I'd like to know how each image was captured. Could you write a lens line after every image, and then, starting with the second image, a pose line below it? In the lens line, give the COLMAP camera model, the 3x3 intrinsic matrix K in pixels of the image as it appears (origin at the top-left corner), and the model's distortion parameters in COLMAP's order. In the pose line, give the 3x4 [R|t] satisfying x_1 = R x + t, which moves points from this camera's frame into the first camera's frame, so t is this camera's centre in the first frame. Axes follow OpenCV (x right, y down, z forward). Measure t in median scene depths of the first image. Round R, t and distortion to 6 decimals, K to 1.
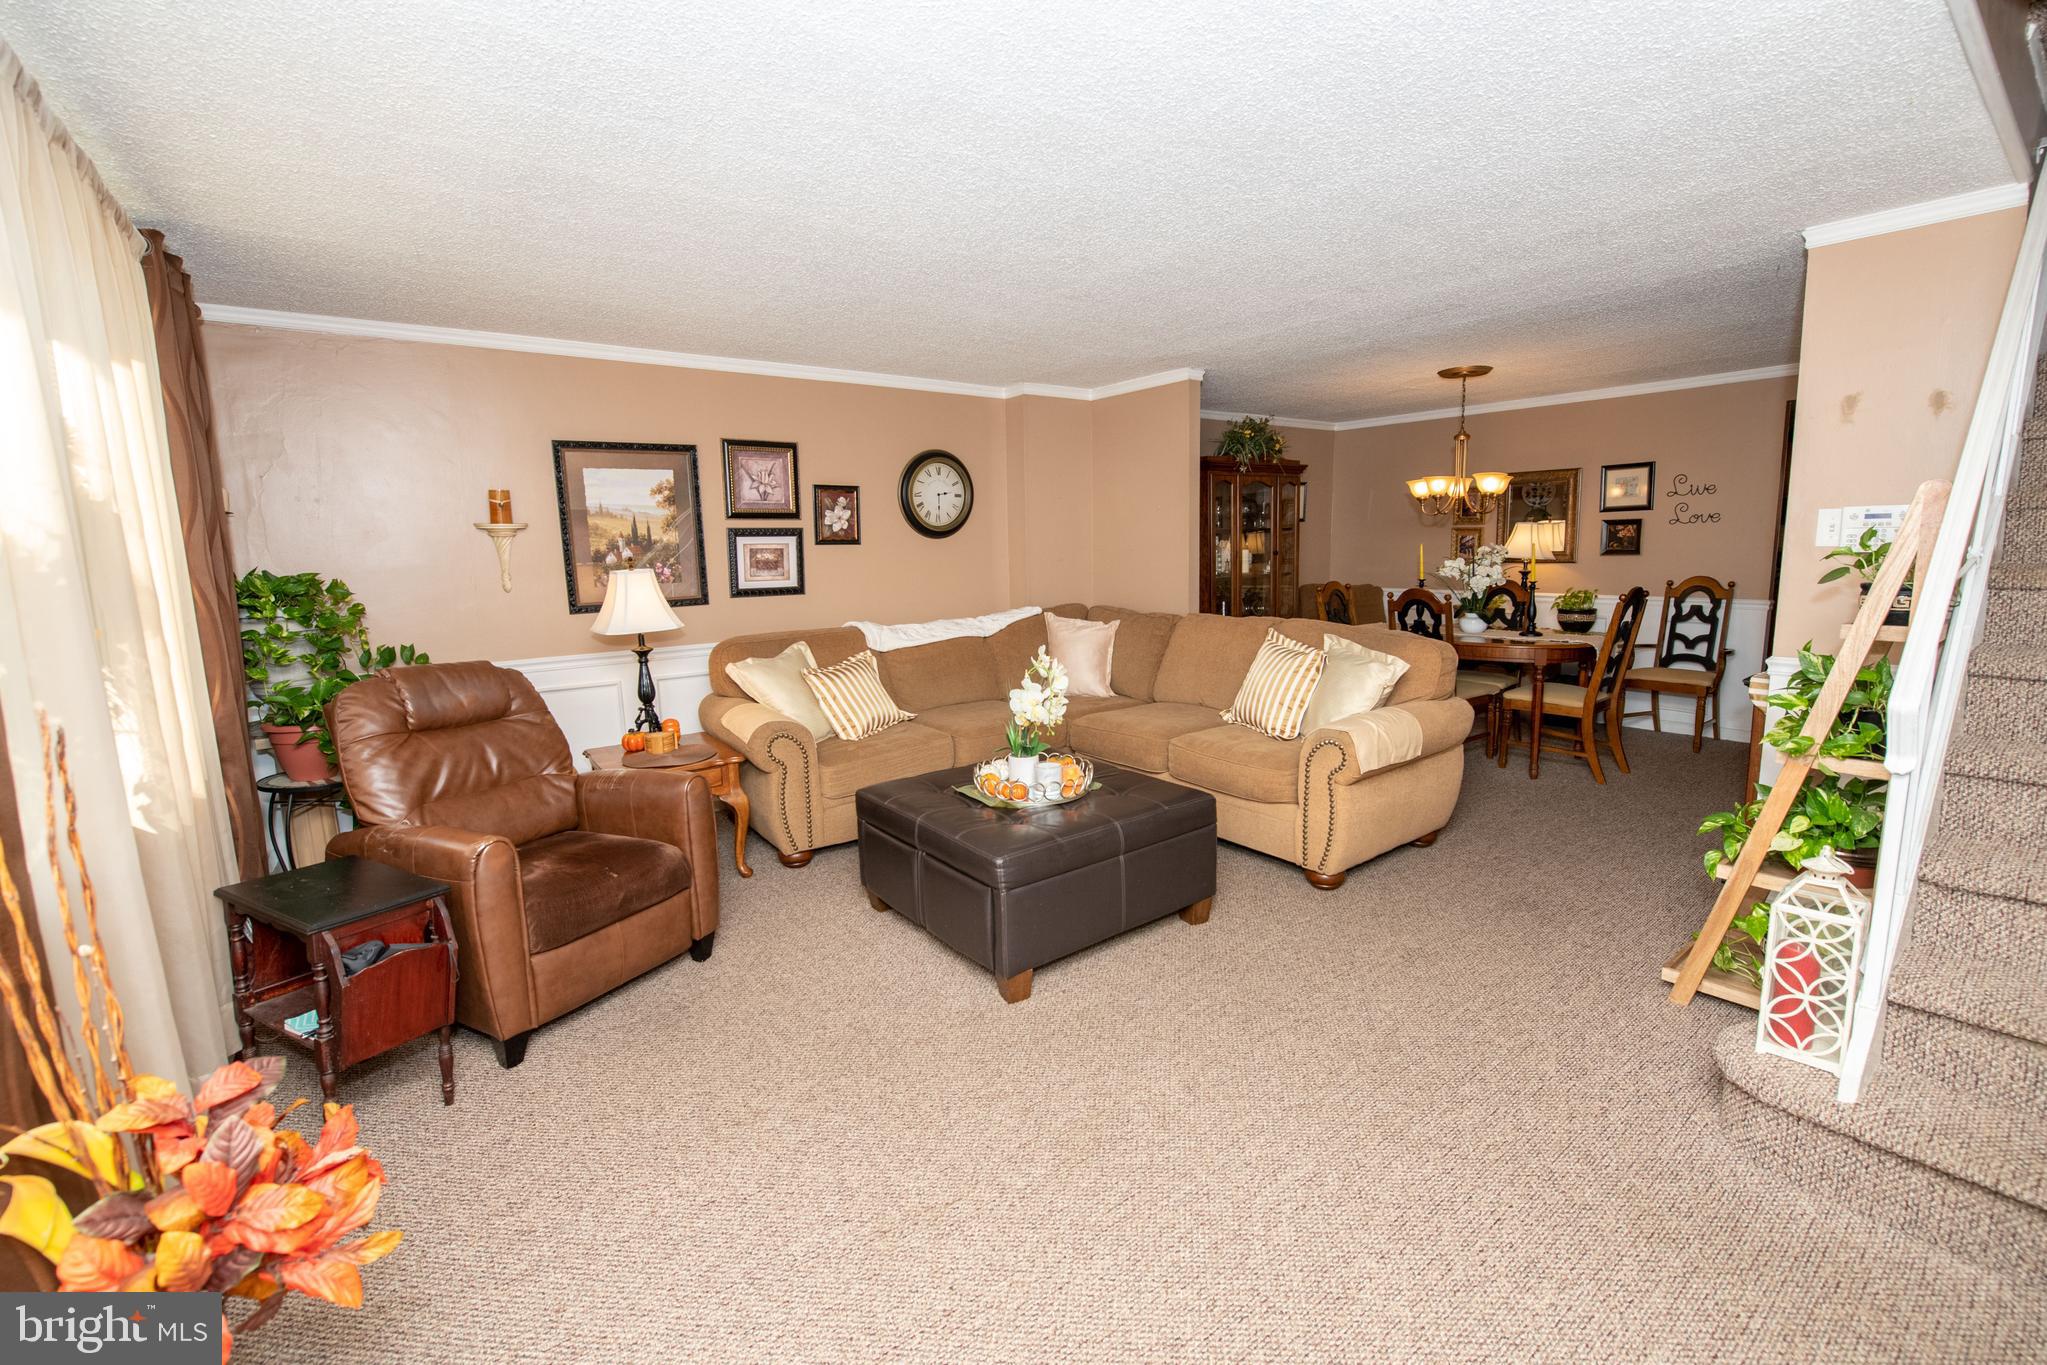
lens RADIAL K [[853.6, 0, 1028.1], [0, 853.6, 675.1], [0, 0, 1]] dist [-0.015949, 0.000297]
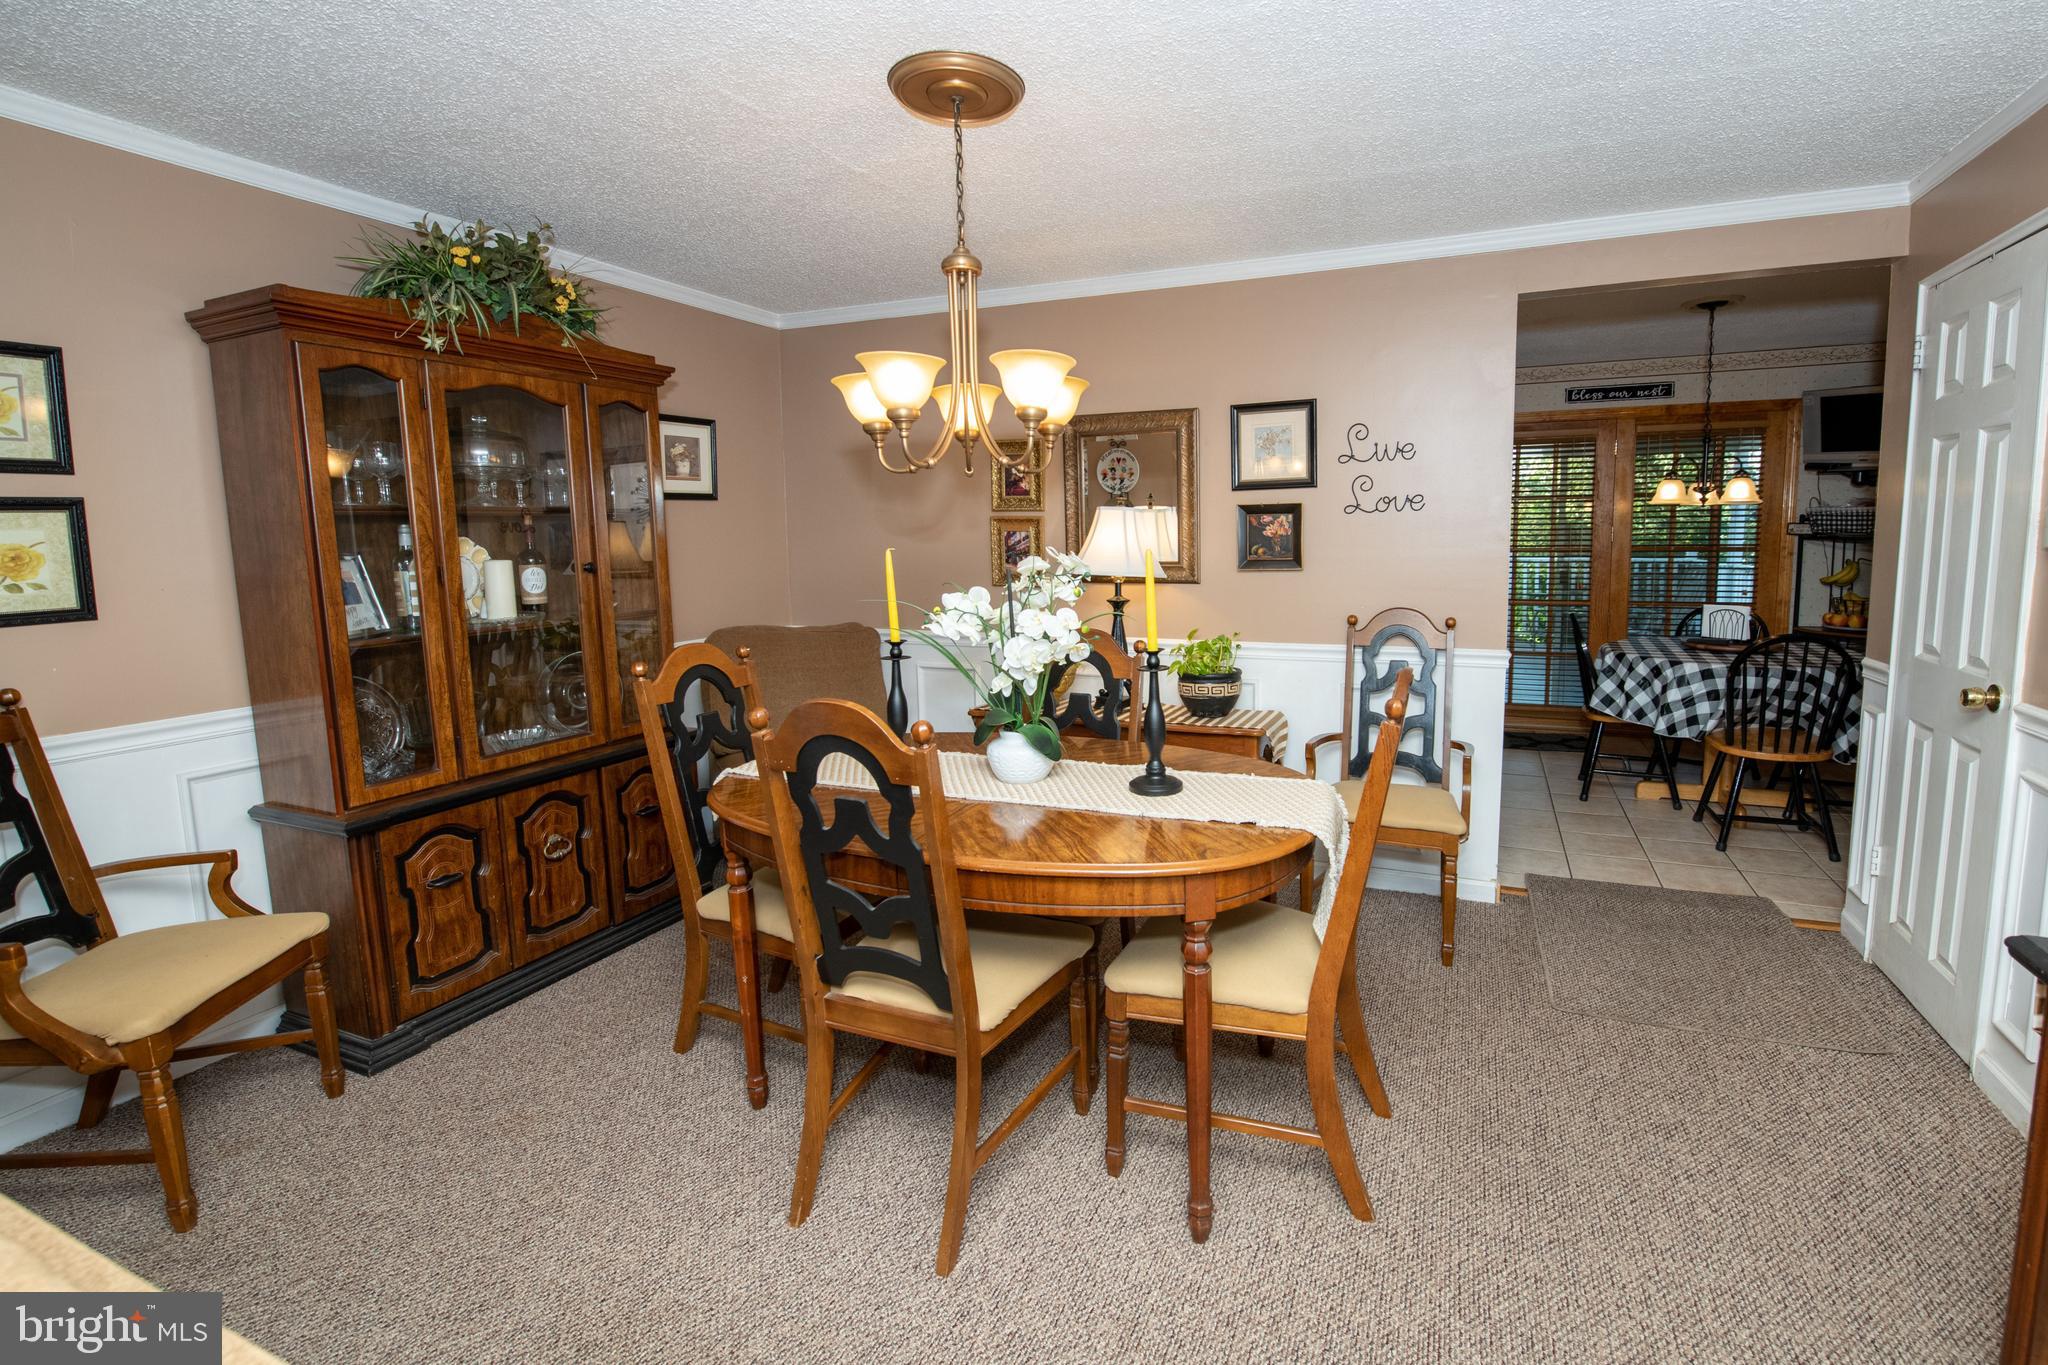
lens RADIAL K [[943.1, 0, 1079.6], [0, 943.1, 641.2], [0, 0, 1]] dist [-0.002463, -0.000221]
pose [[0.875846, -0.042376, 0.480726, 0.398150], [0.065142, 0.997402, -0.030764, -0.113350], [-0.478173, 0.058260, 0.876331, 0.705920]]
